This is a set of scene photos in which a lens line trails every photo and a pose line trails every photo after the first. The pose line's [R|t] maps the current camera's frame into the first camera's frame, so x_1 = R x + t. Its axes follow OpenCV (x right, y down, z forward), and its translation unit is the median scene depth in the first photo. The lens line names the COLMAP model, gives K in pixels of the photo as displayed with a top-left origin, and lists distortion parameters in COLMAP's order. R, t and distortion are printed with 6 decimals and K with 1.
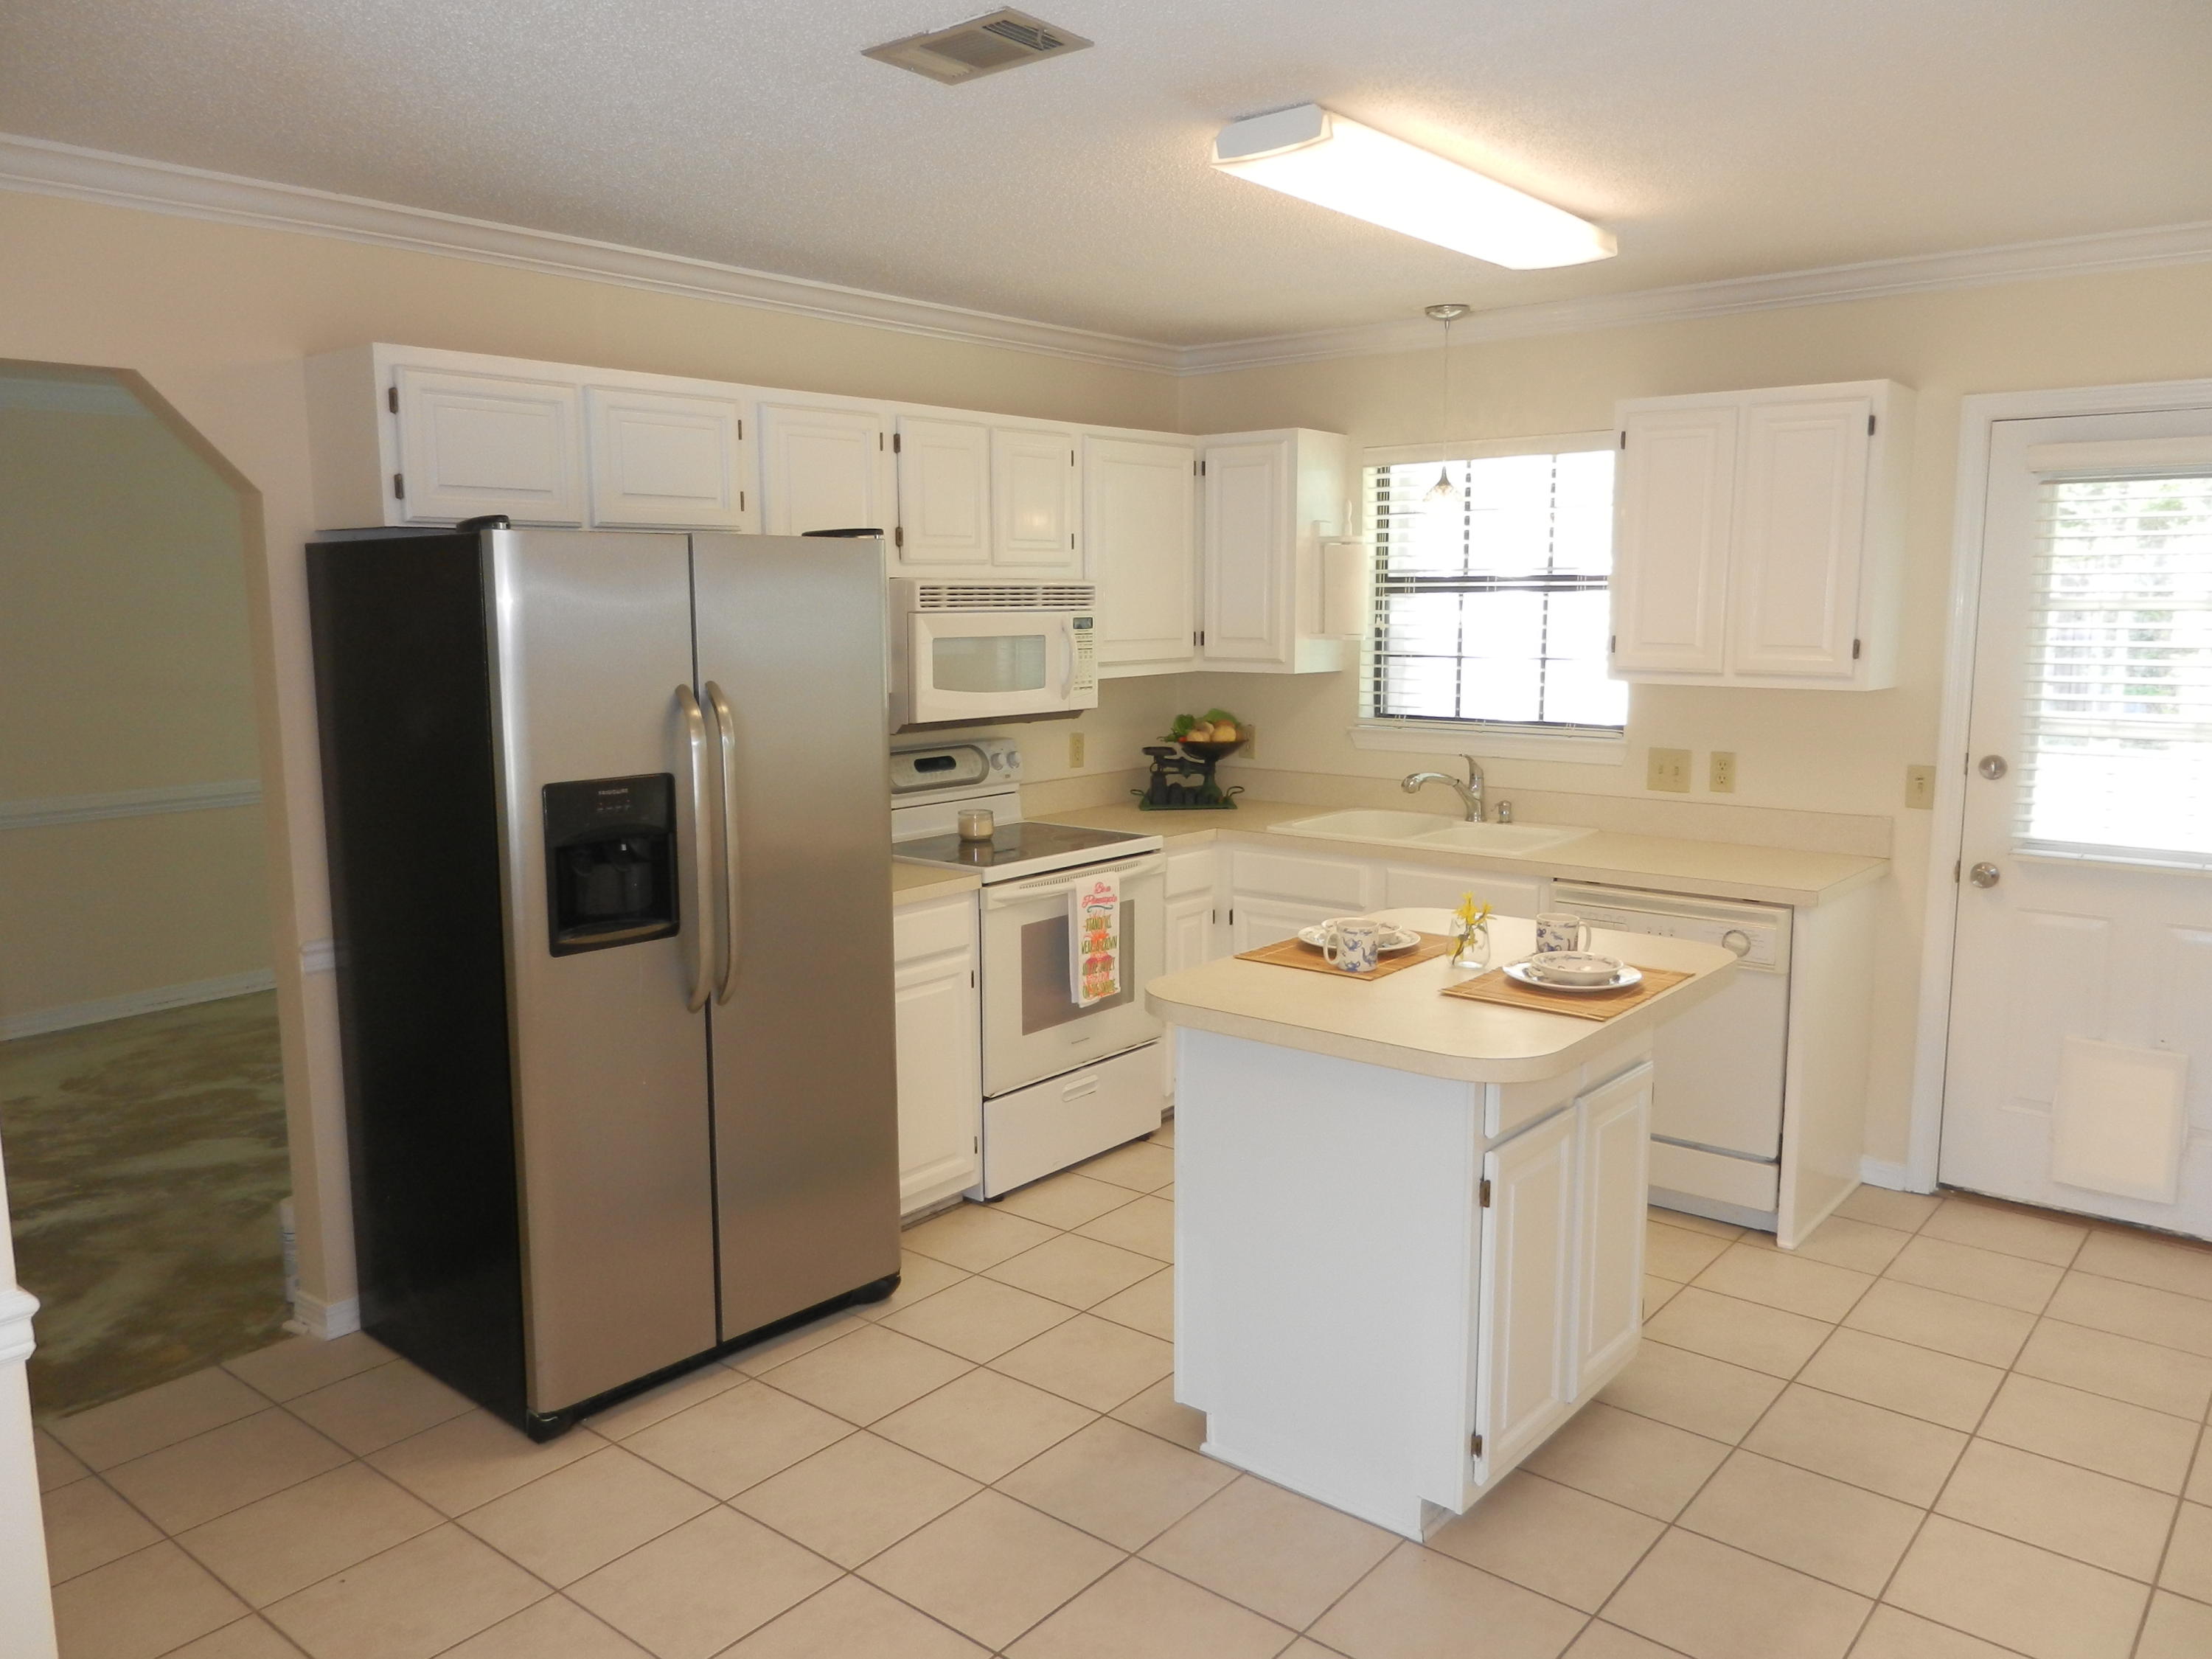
lens RADIAL K [[1654.8, 0, 1096.4], [0, 1654.8, 840.3], [0, 0, 1]] dist [0.006424, 0.008830]
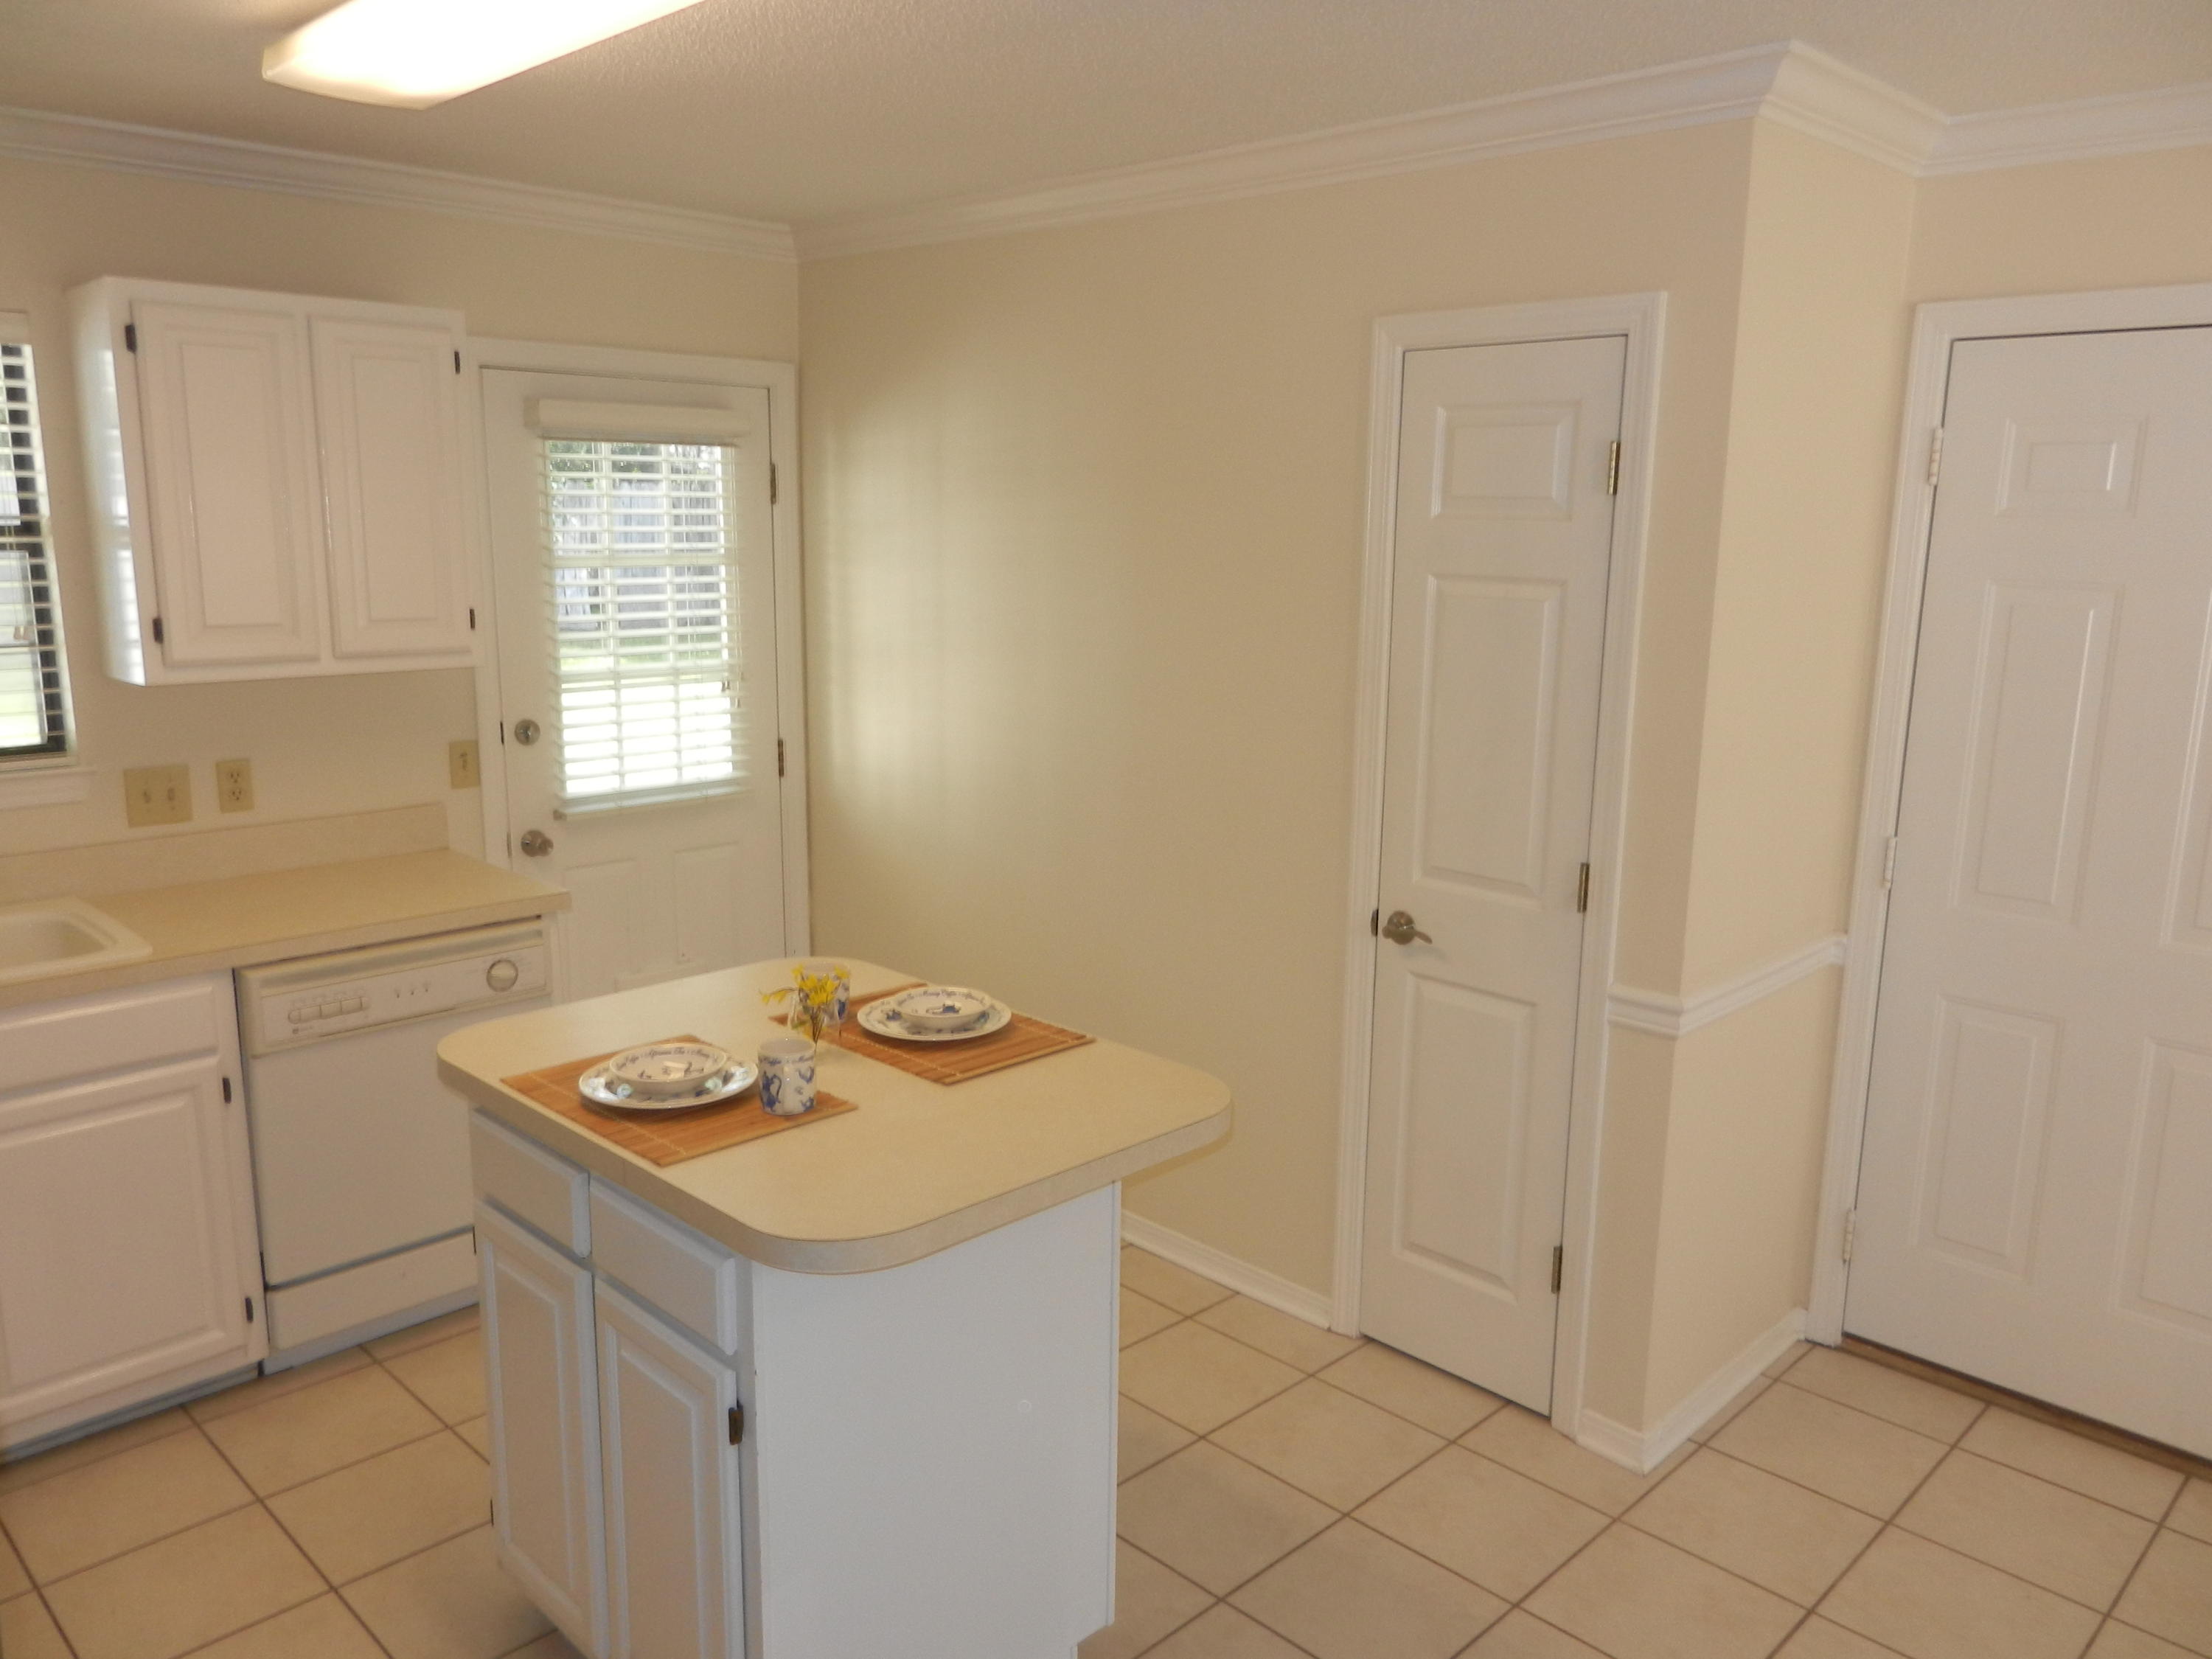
lens RADIAL K [[1654.8, 0, 1097.5], [0, 1654.8, 811.3], [0, 0, 1]] dist [0.006424, 0.008830]
pose [[0.090485, -0.174562, 0.980480, -0.370227], [0.143219, 0.976566, 0.160648, -0.103540], [-0.985546, 0.125887, 0.113365, 0.560992]]
